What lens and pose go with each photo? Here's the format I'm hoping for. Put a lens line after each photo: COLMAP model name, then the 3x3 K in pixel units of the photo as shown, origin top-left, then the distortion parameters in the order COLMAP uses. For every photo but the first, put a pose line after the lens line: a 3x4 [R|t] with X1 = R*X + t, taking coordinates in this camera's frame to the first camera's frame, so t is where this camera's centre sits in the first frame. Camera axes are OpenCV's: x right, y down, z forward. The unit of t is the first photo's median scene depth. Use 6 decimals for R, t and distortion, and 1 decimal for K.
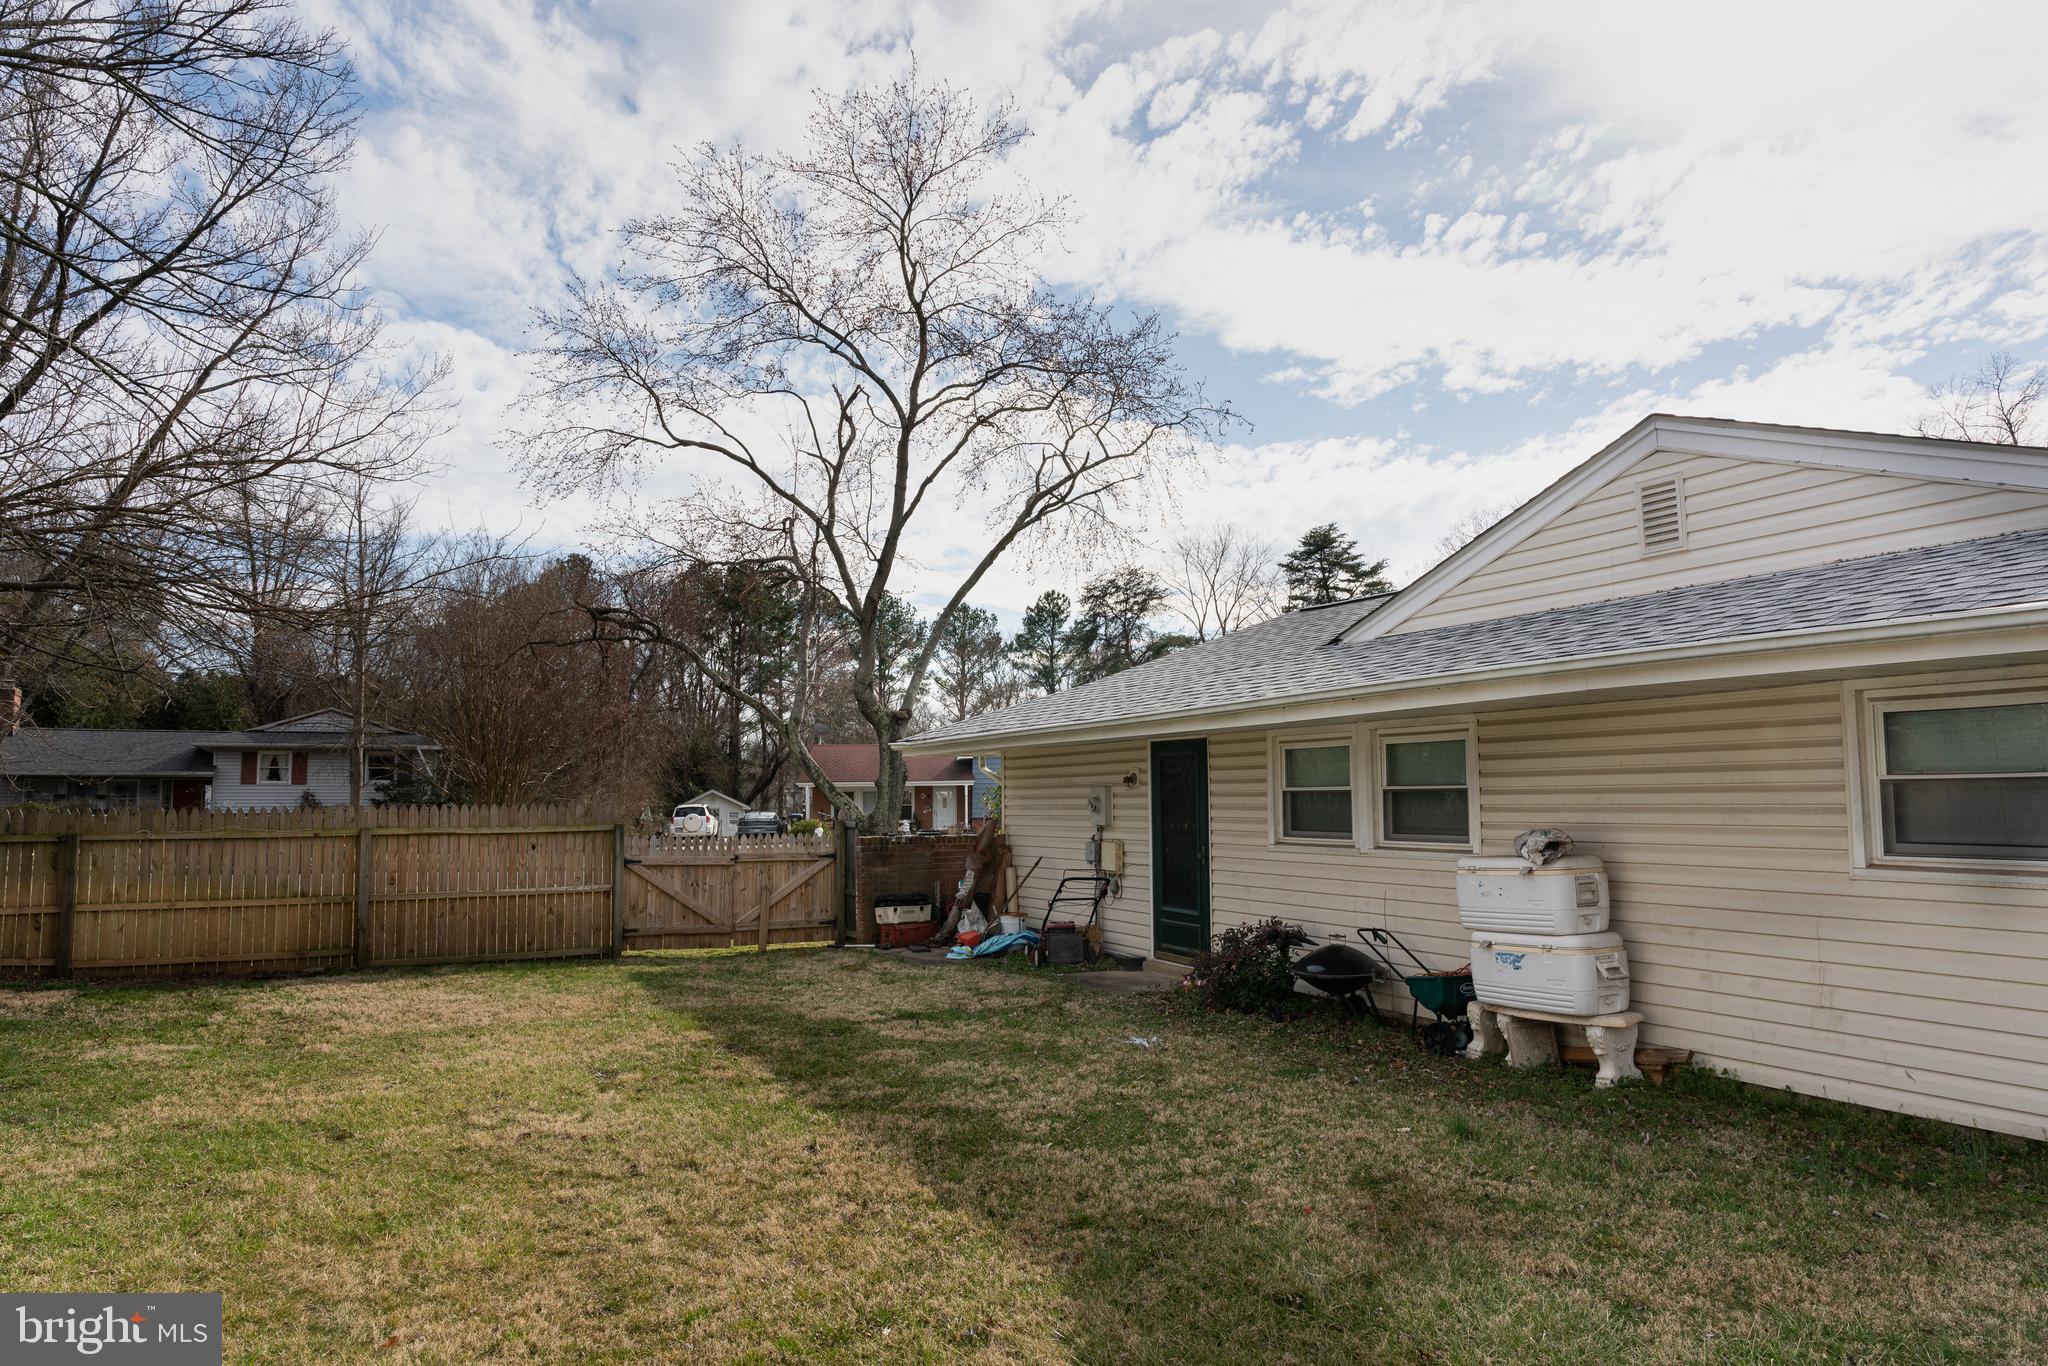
lens RADIAL K [[1354.6, 0, 1026.1], [0, 1354.6, 682.9], [0, 0, 1]] dist [-0.007672, -0.002683]
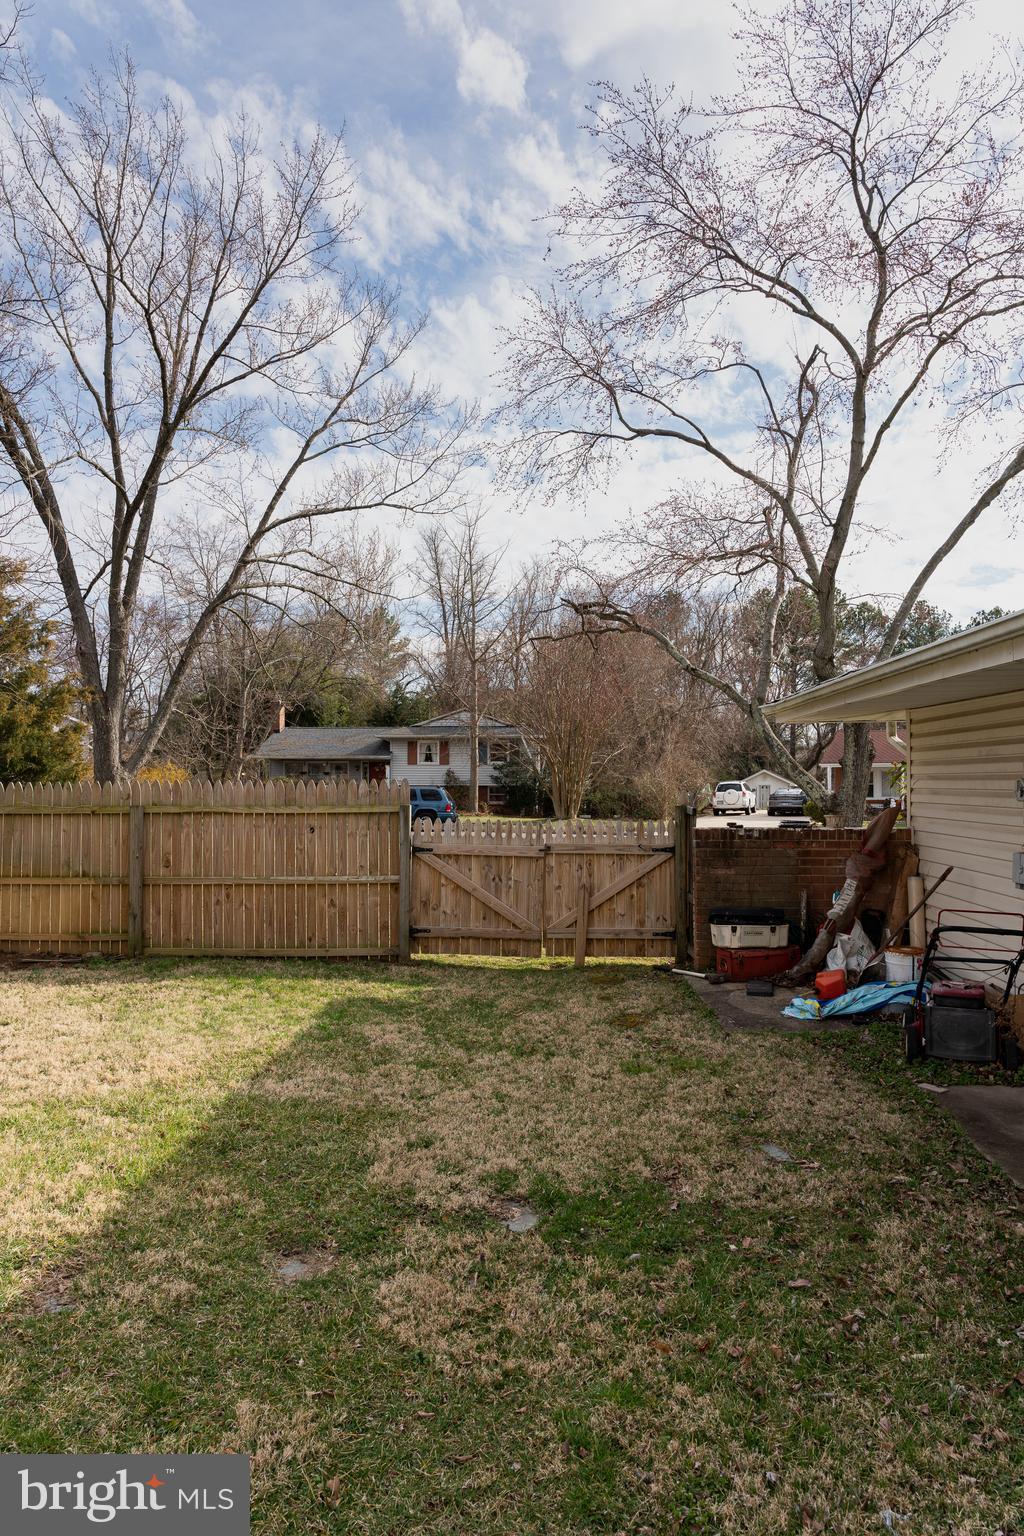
lens RADIAL K [[1015.9, 0, 506.0], [0, 1015.9, 771.5], [0, 0, 1]] dist [-0.007672, -0.002683]
pose [[0.875034, 0.003908, -0.484046, 0.057624], [0.034868, 0.996861, 0.071079, 0.038112], [0.482804, -0.079074, 0.872151, 0.451273]]
